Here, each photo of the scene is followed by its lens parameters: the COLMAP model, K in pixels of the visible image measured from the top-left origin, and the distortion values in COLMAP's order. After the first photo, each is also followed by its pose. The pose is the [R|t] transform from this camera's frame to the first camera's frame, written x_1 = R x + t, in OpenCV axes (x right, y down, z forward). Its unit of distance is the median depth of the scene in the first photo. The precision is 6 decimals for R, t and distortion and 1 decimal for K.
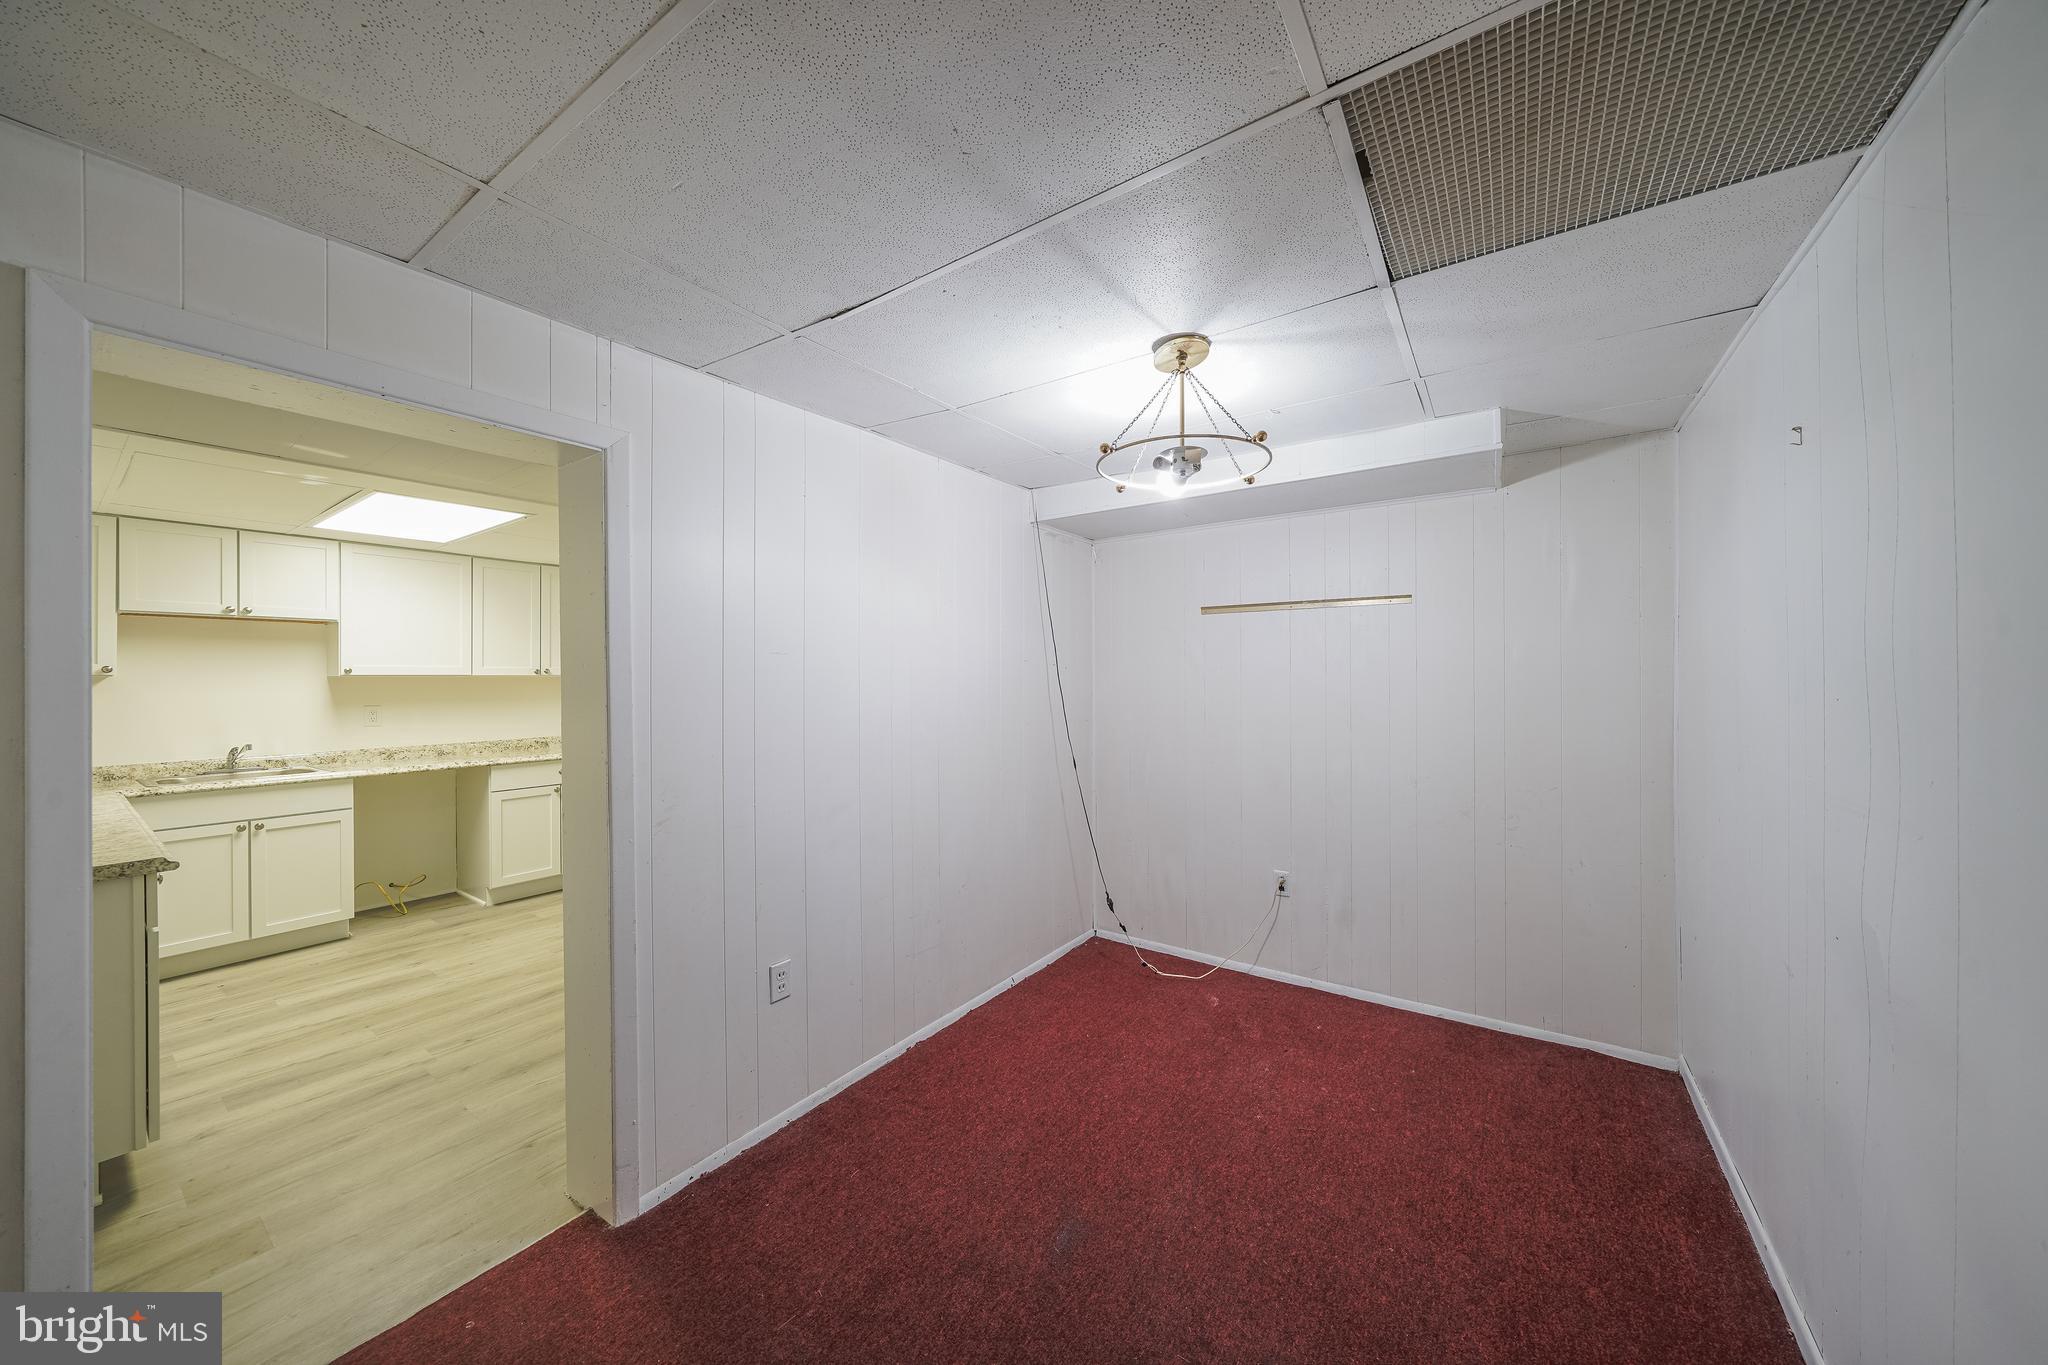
lens RADIAL K [[698.1, 0, 1029.5], [0, 698.1, 675.2], [0, 0, 1]] dist [-0.007701, 0.000997]
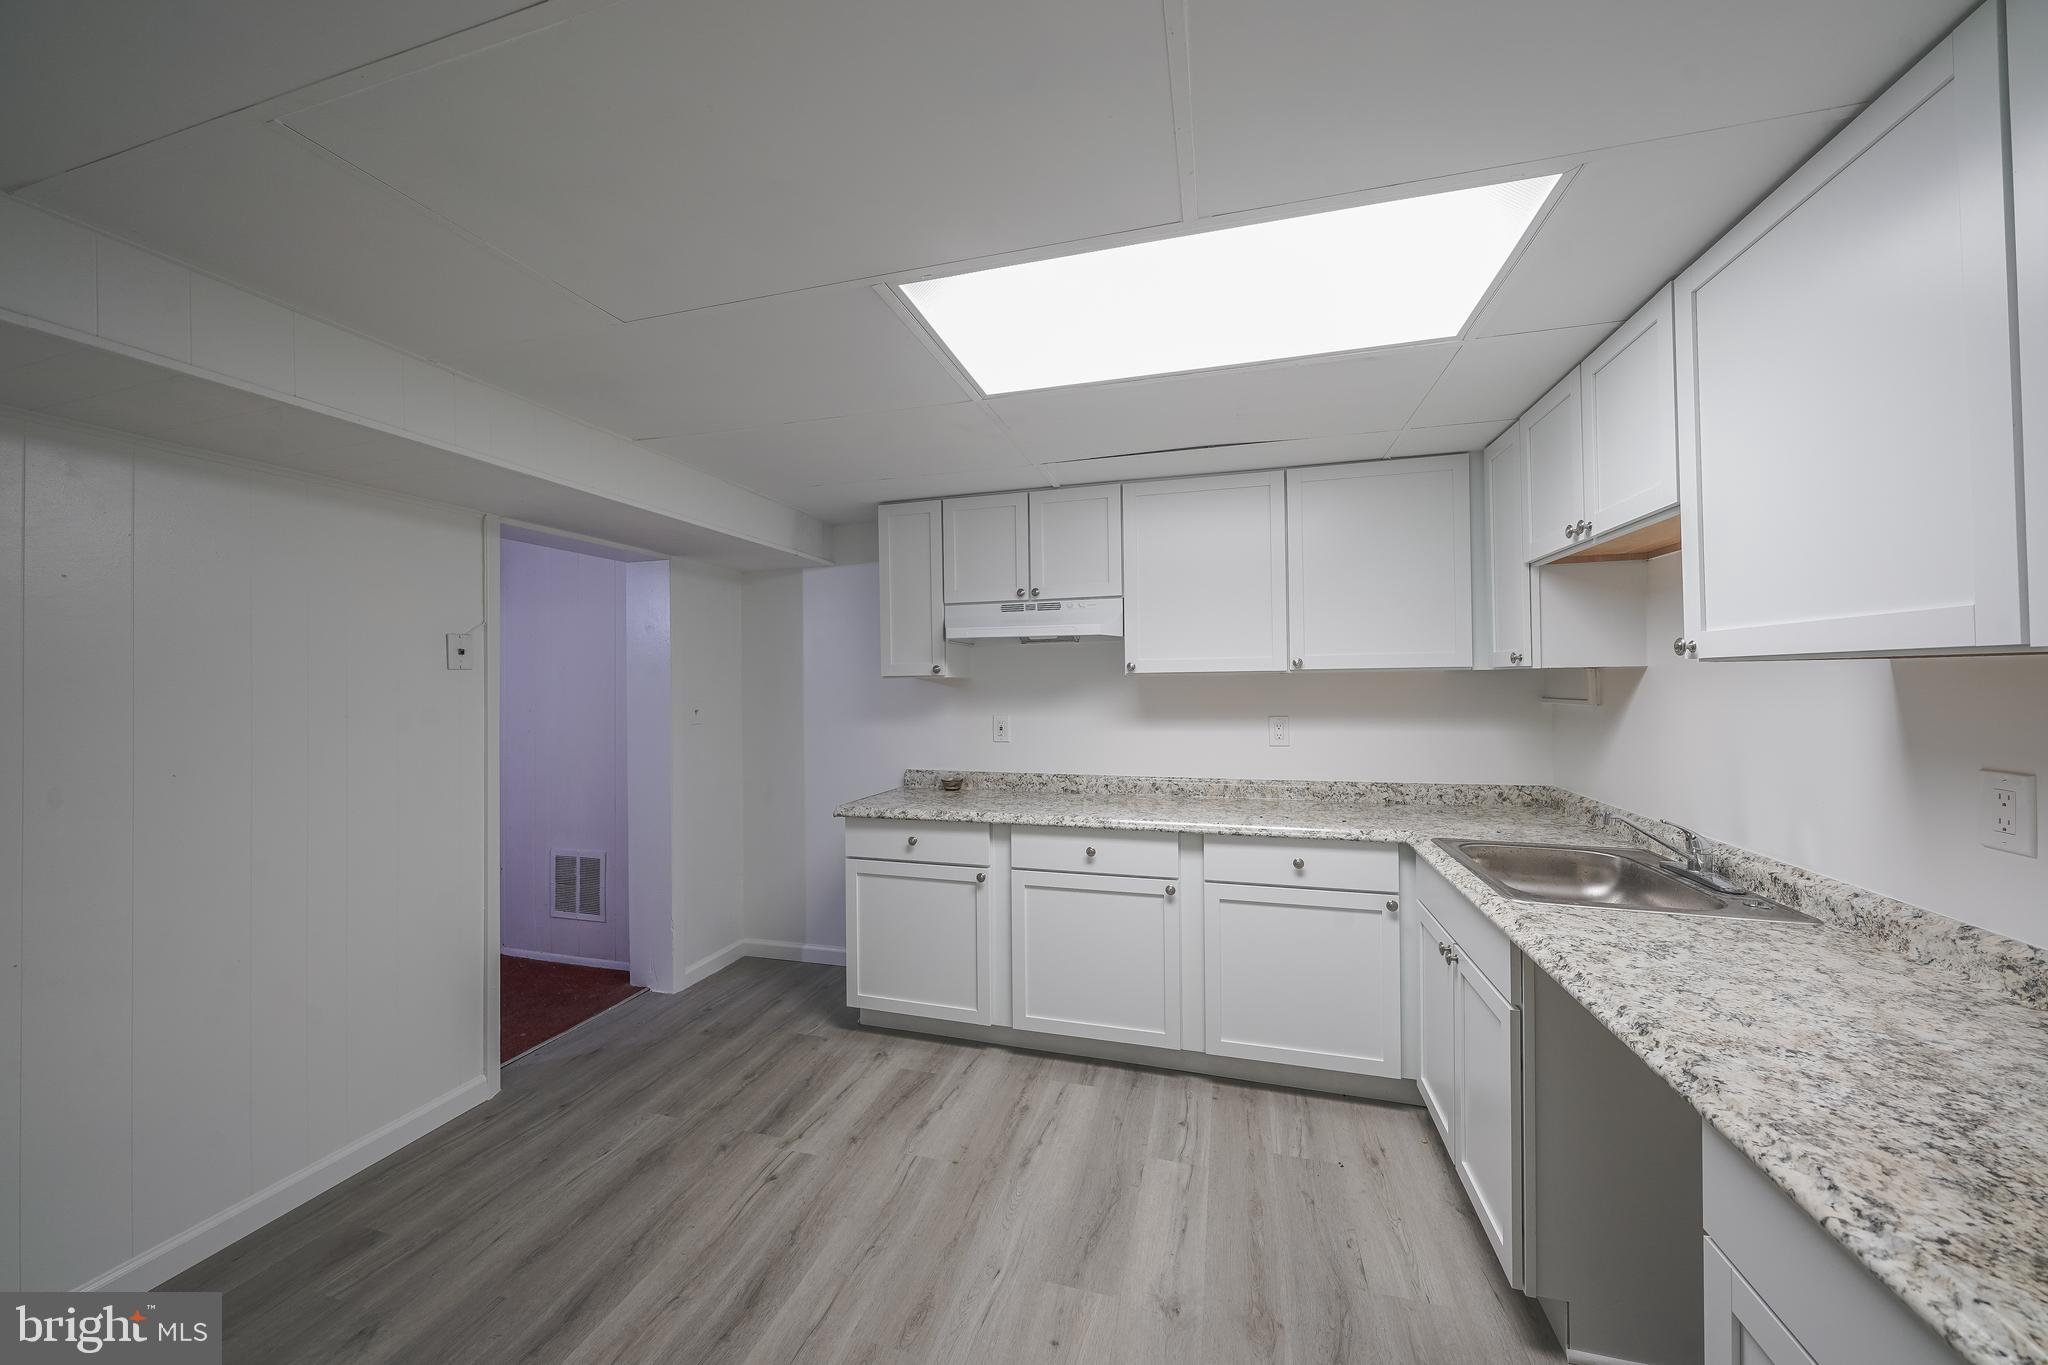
lens RADIAL K [[698.1, 0, 1035.5], [0, 698.1, 680.9], [0, 0, 1]] dist [-0.007701, 0.000997]
pose [[-0.945892, 0.015776, -0.324097, -0.612685], [0.019219, 0.999788, -0.007427, 0.008623], [0.323911, -0.013255, -0.945995, 1.304763]]
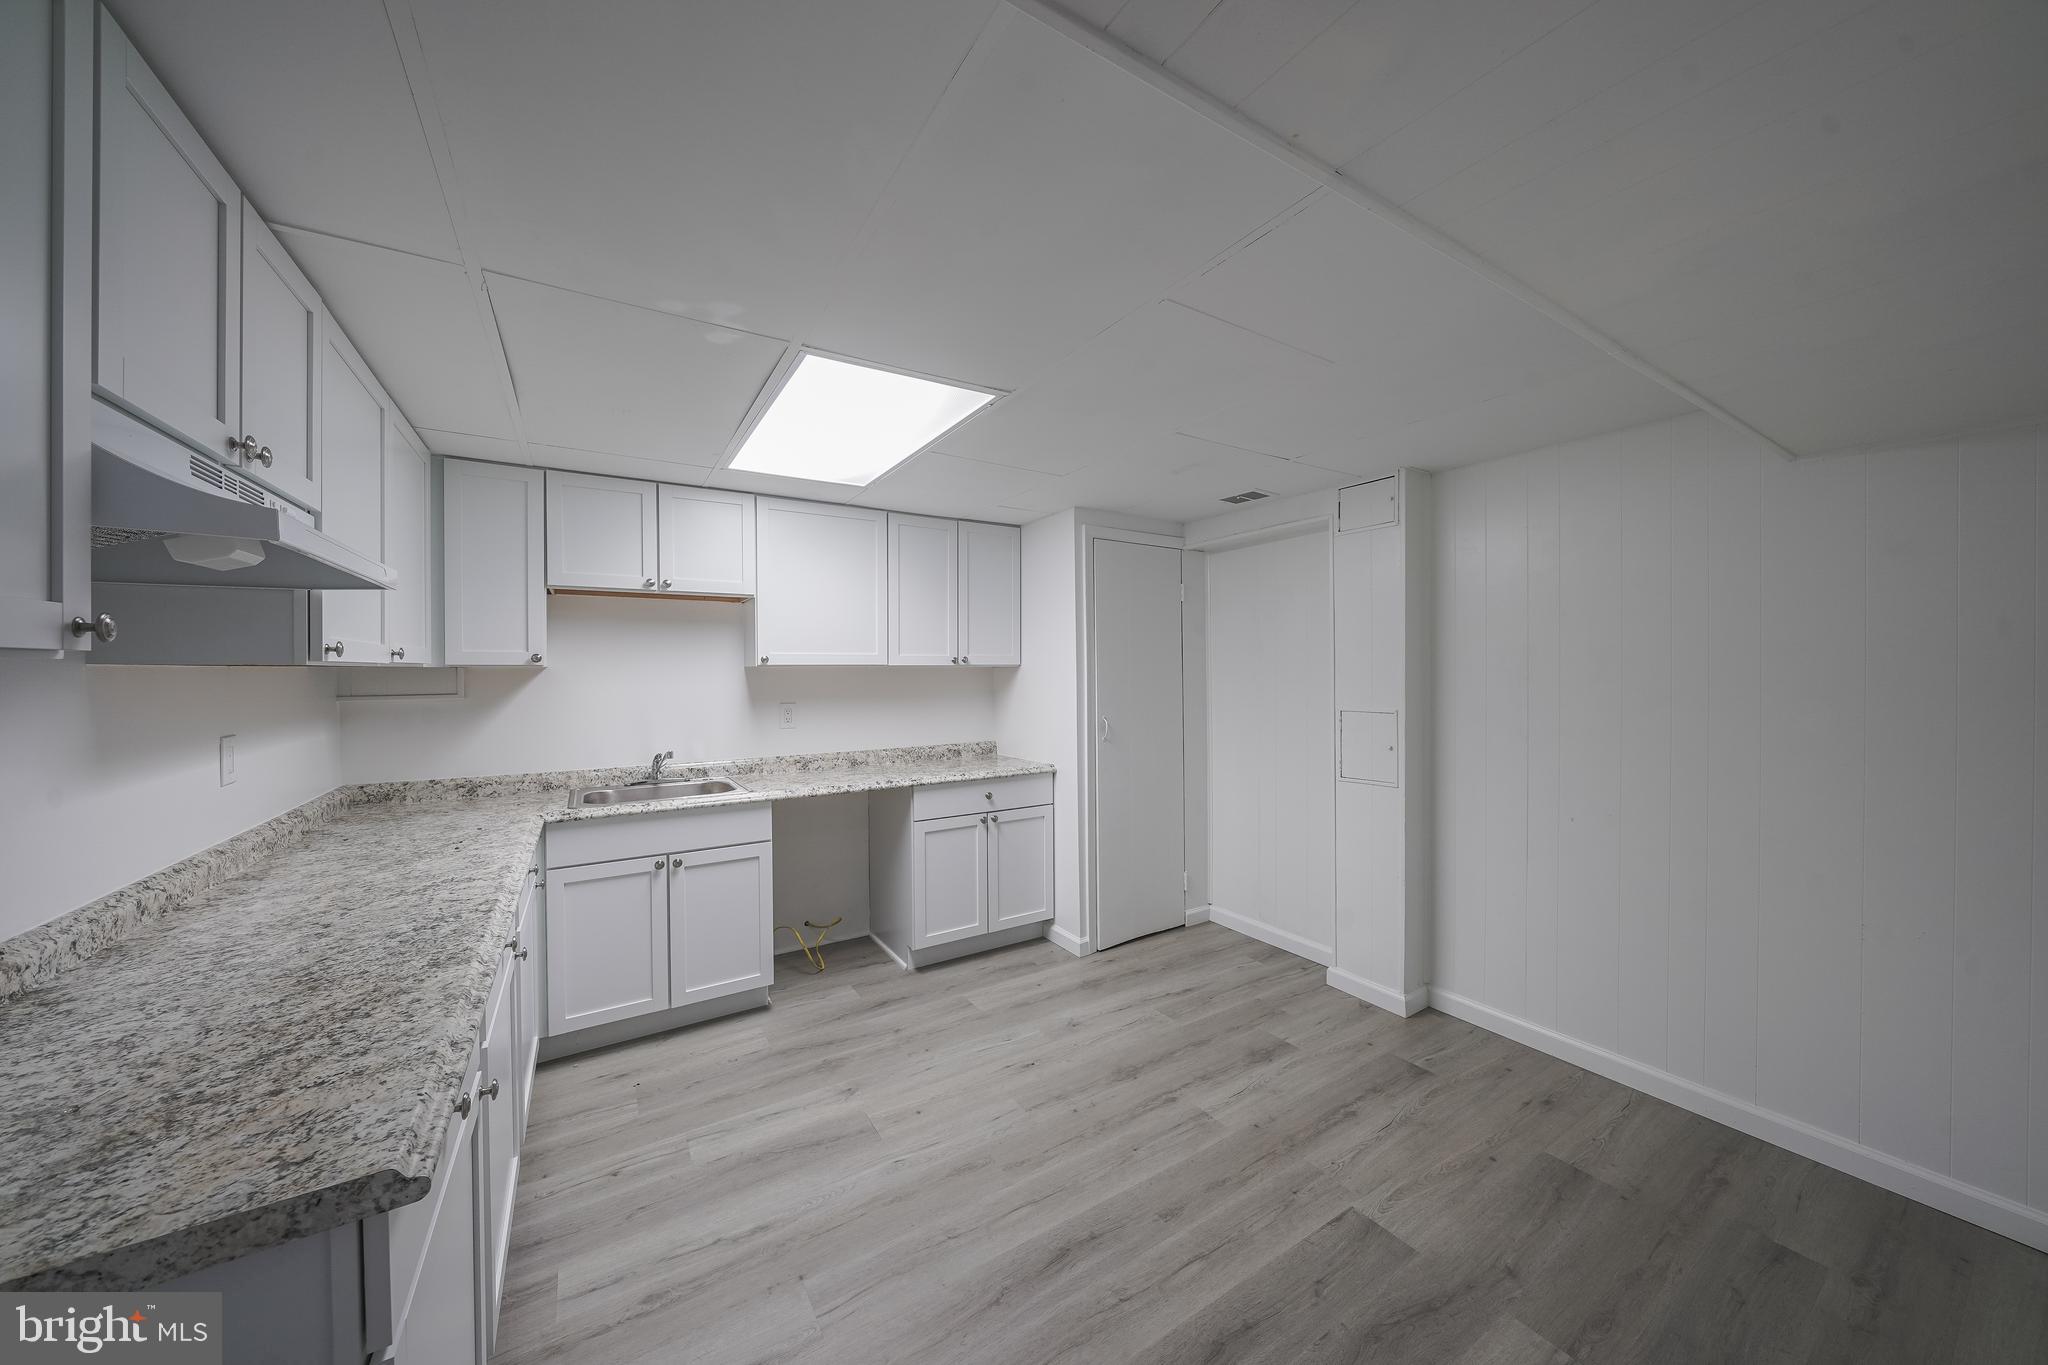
lens RADIAL K [[698.1, 0, 1032.5], [0, 698.1, 676.2], [0, 0, 1]] dist [-0.007701, 0.000997]
pose [[0.920483, 0.003385, -0.390768, -0.423006], [0.001763, 0.999916, 0.012814, 0.002892], [0.390779, -0.012485, 0.920400, 0.419321]]
